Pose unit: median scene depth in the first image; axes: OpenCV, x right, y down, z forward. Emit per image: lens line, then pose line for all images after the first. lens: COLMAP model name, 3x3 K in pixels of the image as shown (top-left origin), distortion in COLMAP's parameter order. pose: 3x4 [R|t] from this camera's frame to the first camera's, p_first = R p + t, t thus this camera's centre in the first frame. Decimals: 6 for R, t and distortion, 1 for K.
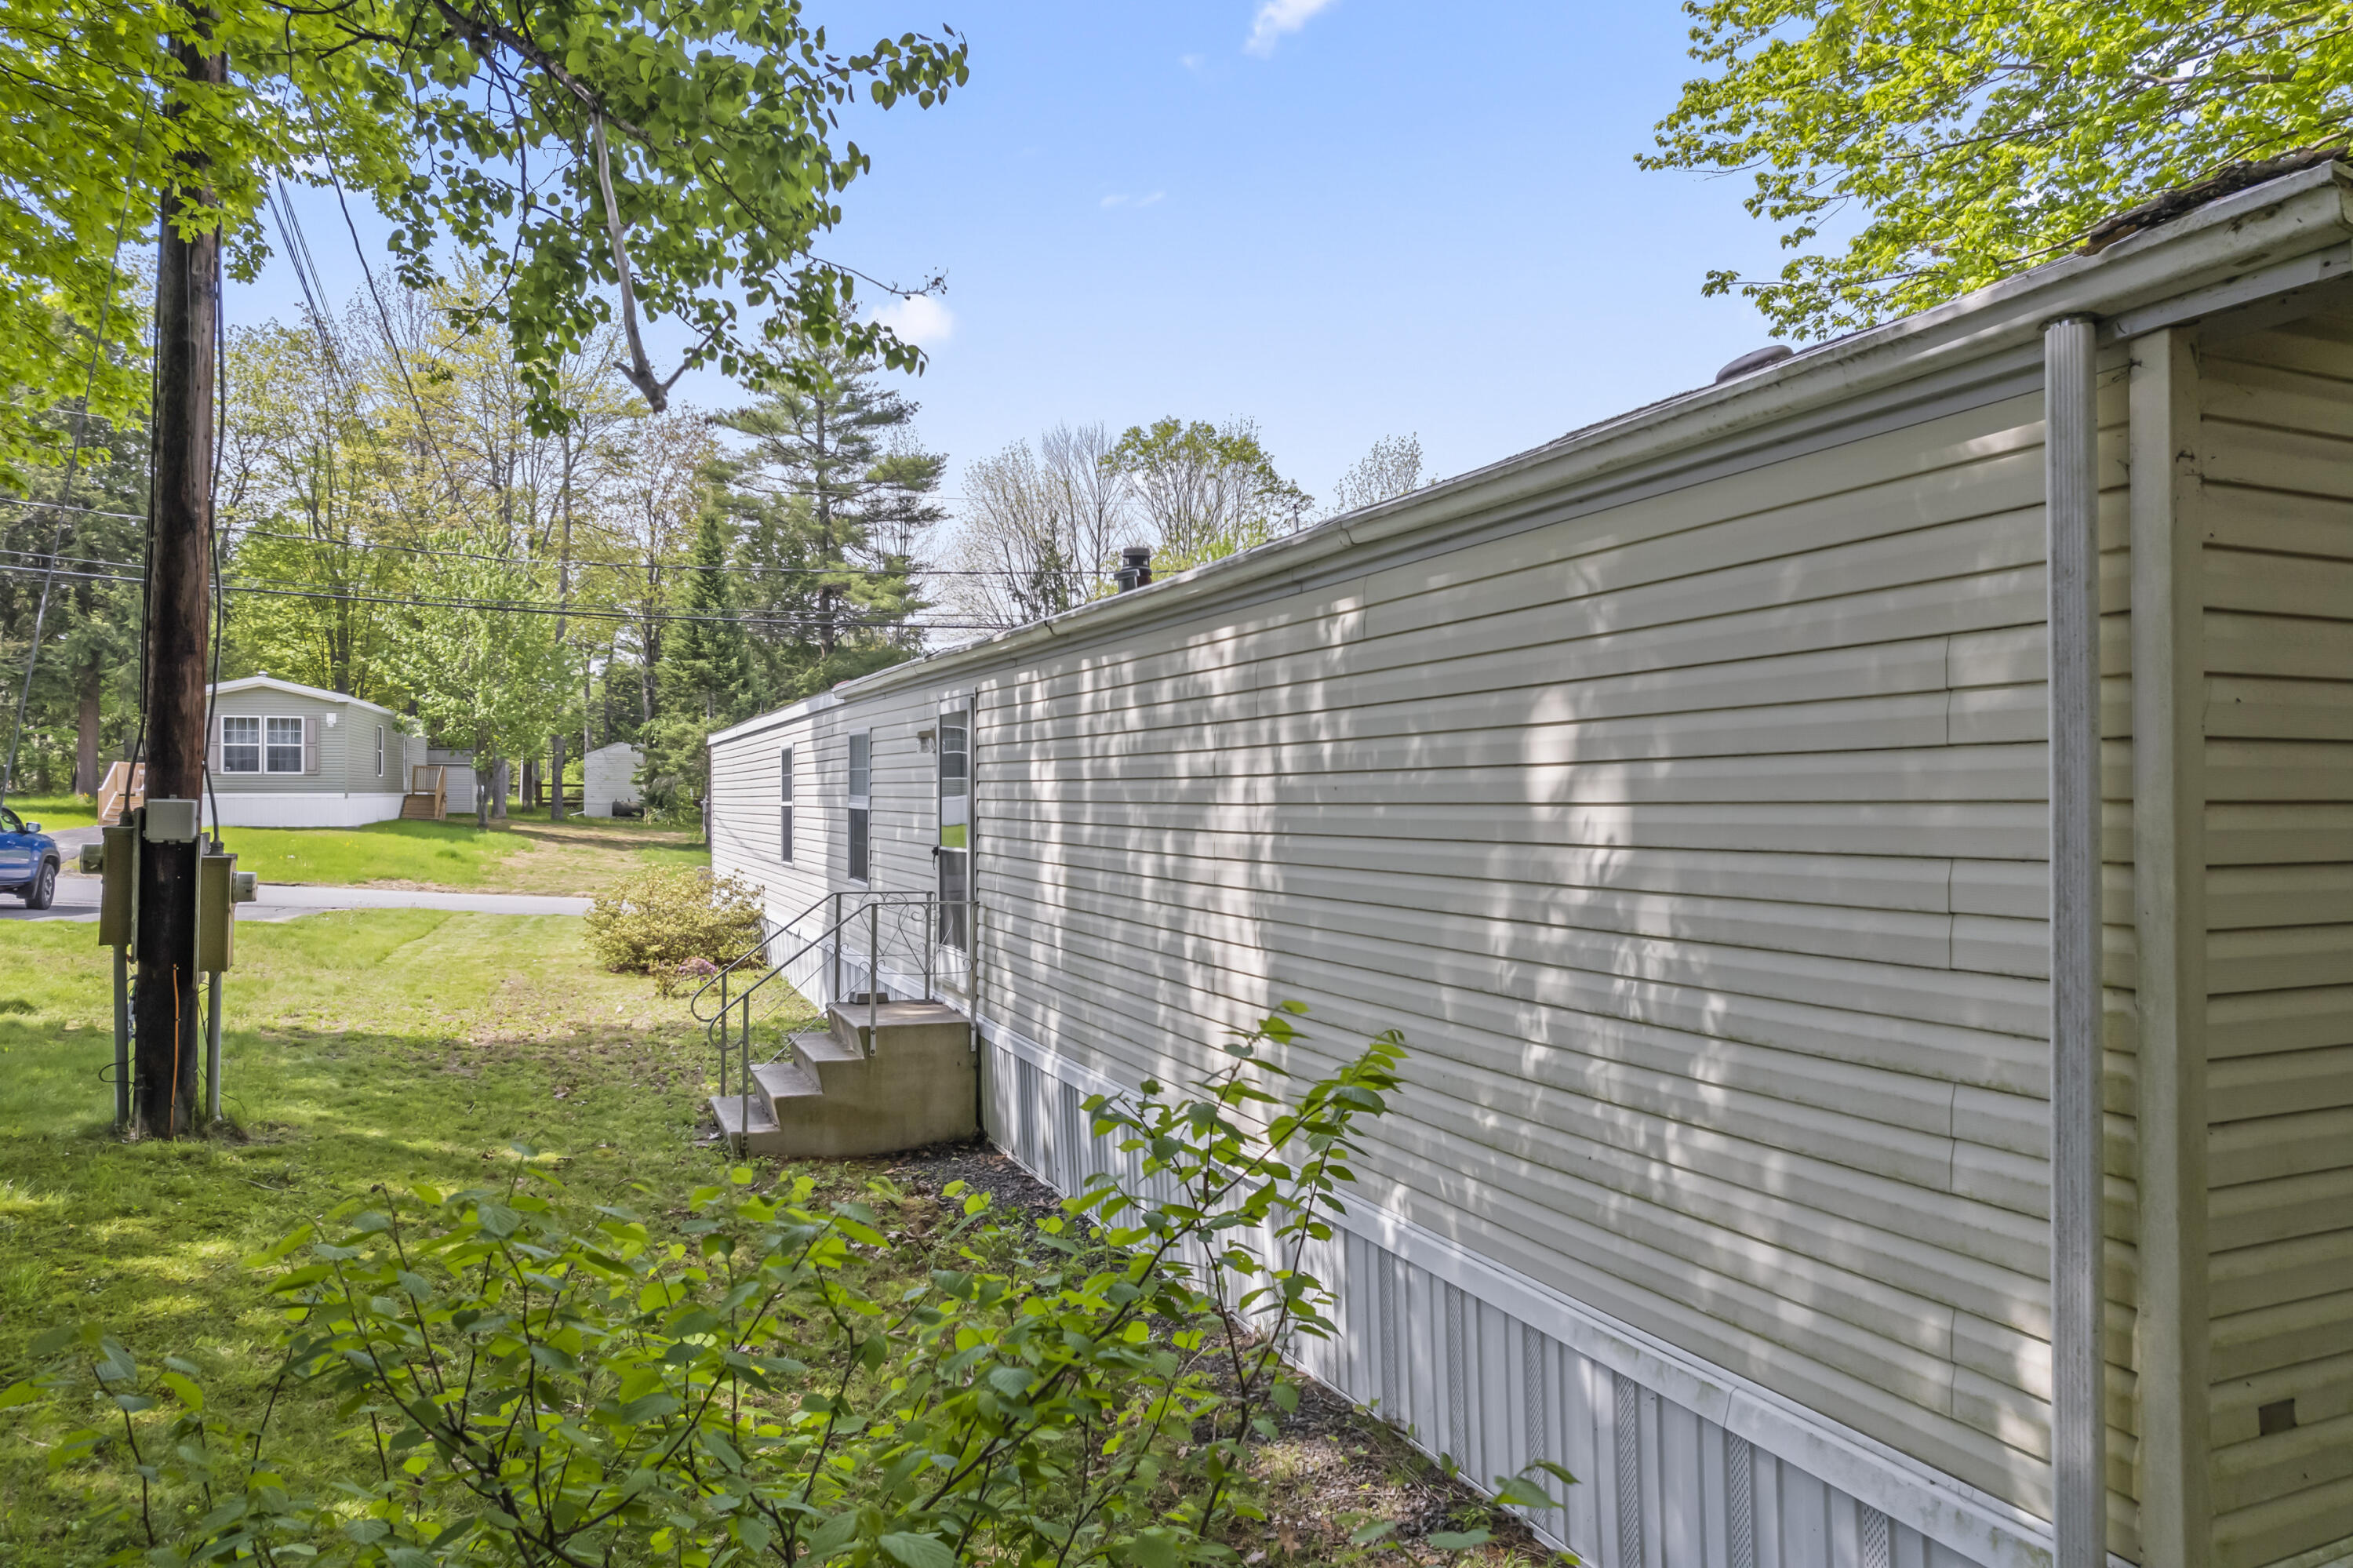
lens RADIAL K [[1497.5, 0, 1191.7], [0, 1497.5, 791.6], [0, 0, 1]] dist [-0.072093, 0.065243]
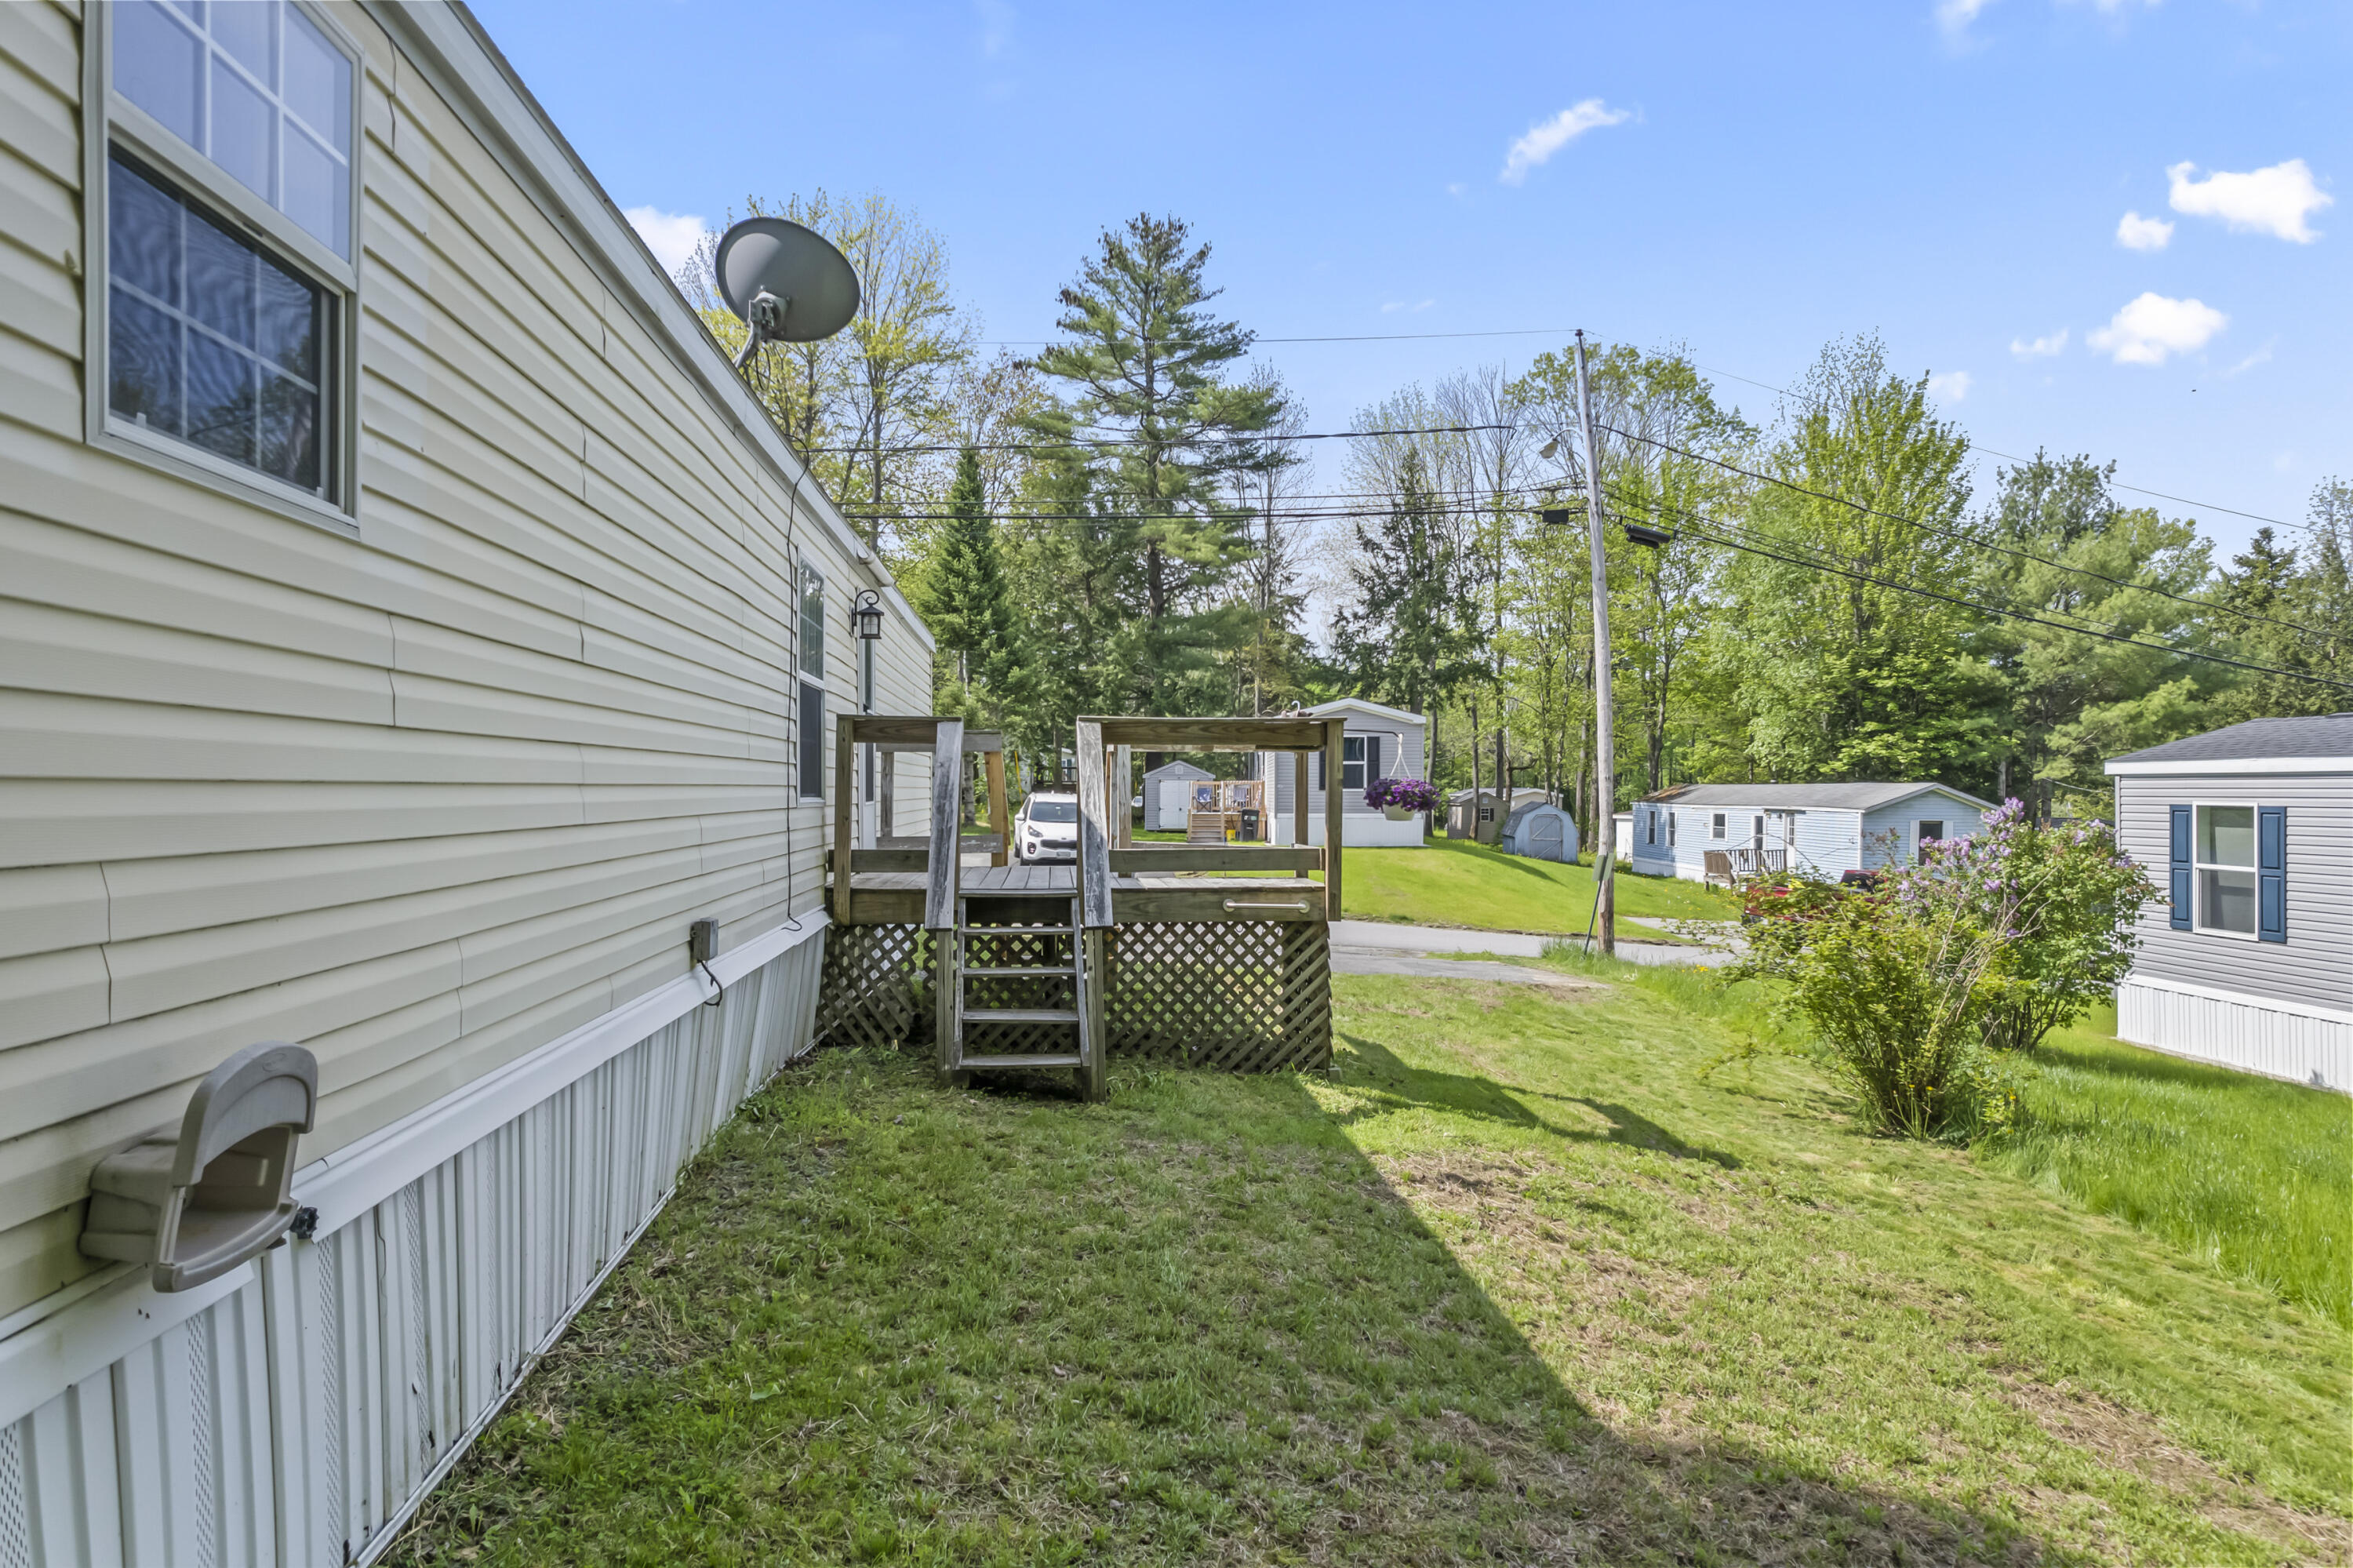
lens RADIAL K [[1497.5, 0, 1191.7], [0, 1497.5, 791.6], [0, 0, 1]] dist [-0.072093, 0.065243]
pose [[0.946713, 0.004023, -0.322052, 0.065770], [-0.004888, 0.999986, -0.001877, 0.012827], [0.322040, 0.003351, 0.946720, 0.158005]]
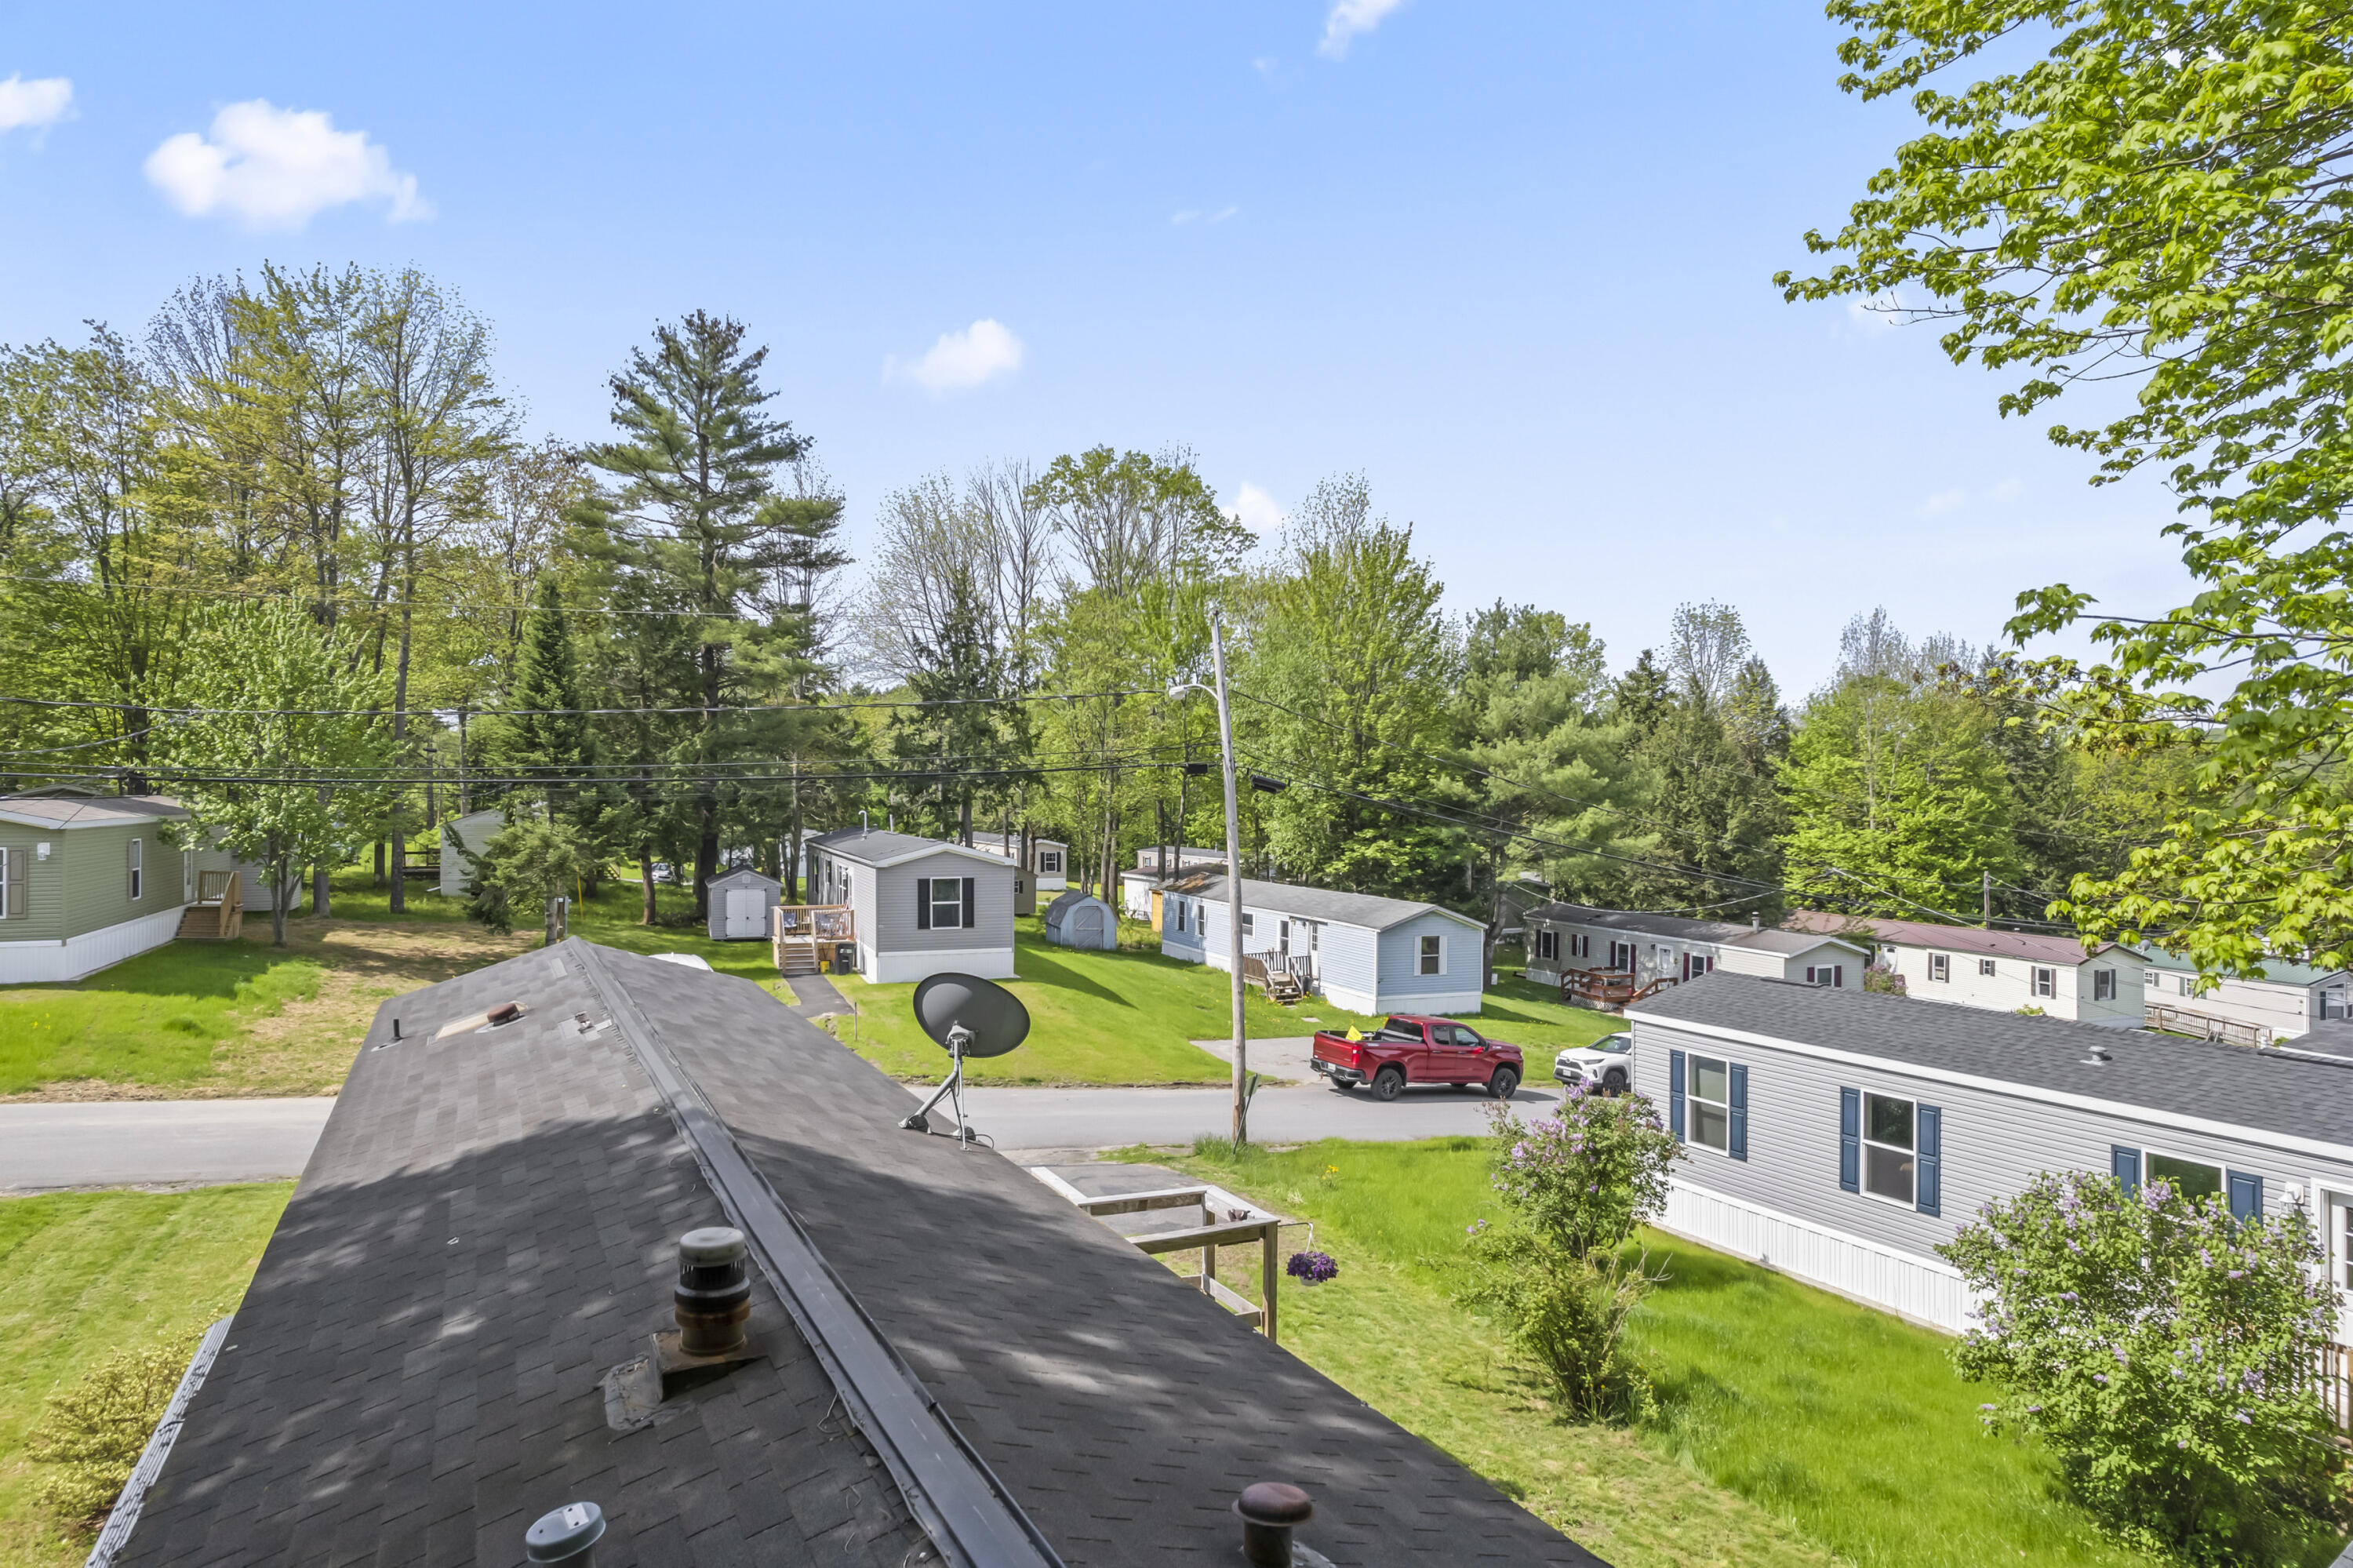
lens RADIAL K [[1499.8, 0, 1176.7], [0, 1499.8, 796.5], [0, 0, 1]] dist [-0.048350, 0.001503]
pose [[0.999763, 0.004086, 0.021368, 0.016594], [-0.004174, 0.999983, 0.004084, -0.050493], [-0.021351, -0.004172, 0.999763, 0.098671]]
